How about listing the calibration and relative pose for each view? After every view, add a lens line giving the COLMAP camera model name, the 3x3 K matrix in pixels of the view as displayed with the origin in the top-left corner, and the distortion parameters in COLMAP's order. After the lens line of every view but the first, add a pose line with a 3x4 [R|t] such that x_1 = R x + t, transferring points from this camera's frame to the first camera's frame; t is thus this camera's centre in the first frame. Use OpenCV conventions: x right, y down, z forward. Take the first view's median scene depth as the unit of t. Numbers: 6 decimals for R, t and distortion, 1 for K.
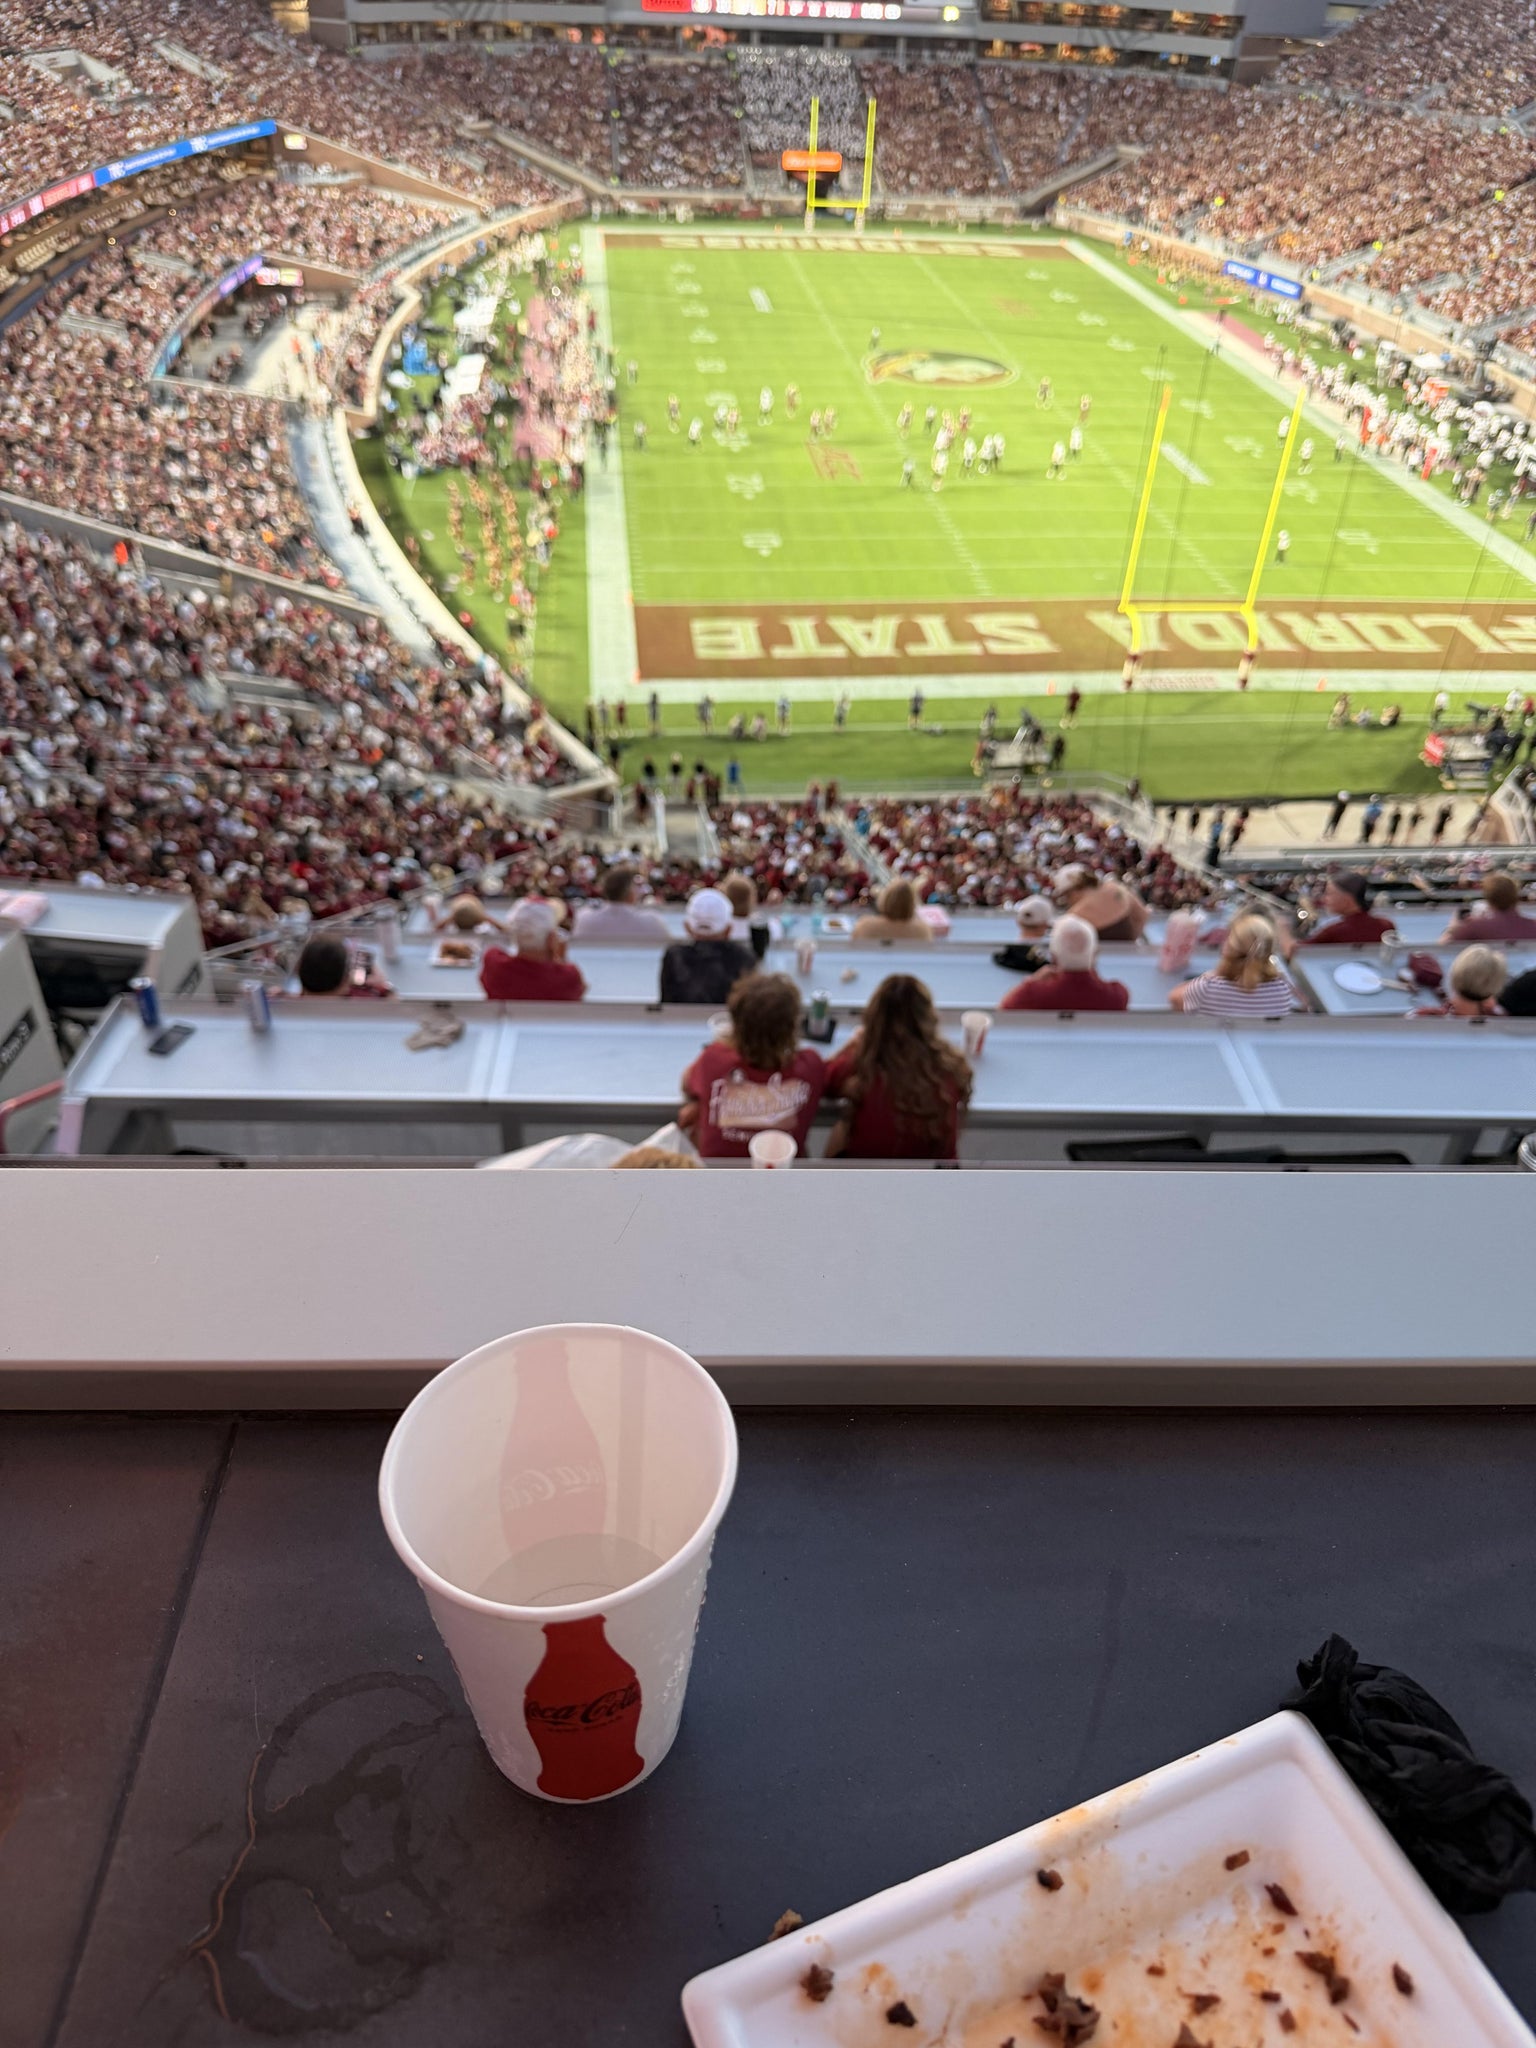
lens RADIAL K [[1522.7, 0, 761.3], [0, 1522.7, 1004.3], [0, 0, 1]] dist [0.048182, -0.002705]
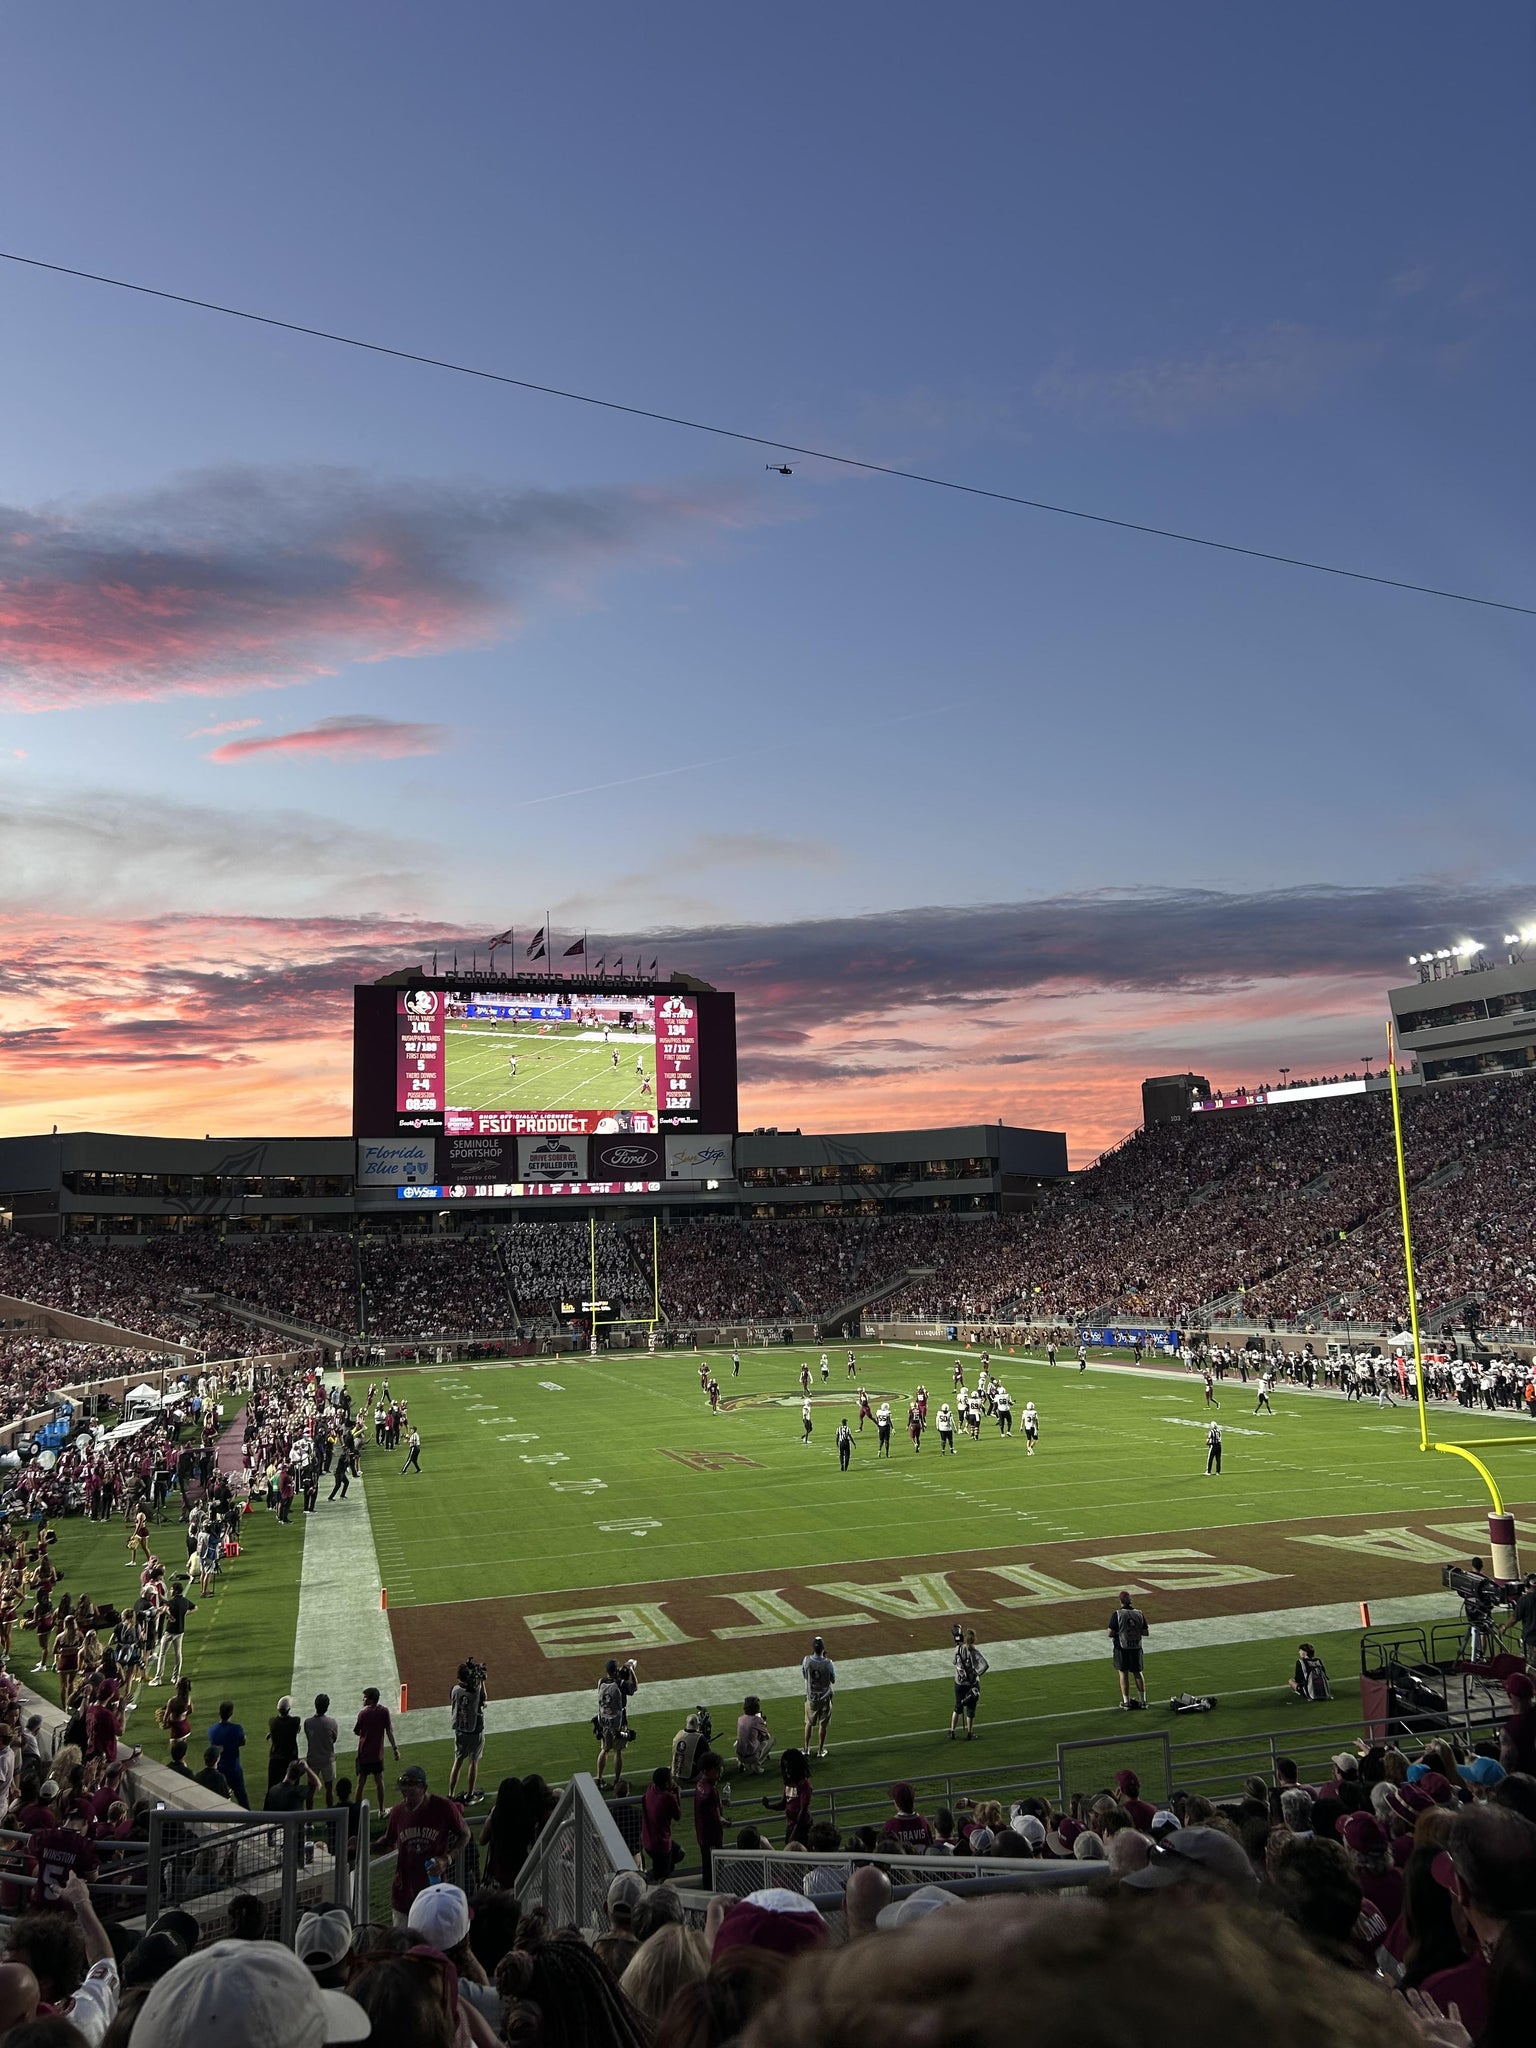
lens RADIAL K [[1522.7, 0, 761.3], [0, 1522.7, 1004.3], [0, 0, 1]] dist [0.048182, -0.002705]
pose [[0.981679, -0.039829, 0.186334, -0.026182], [0.162502, 0.685647, -0.709564, -0.015896], [-0.099498, 0.726844, 0.679558, 0.253720]]
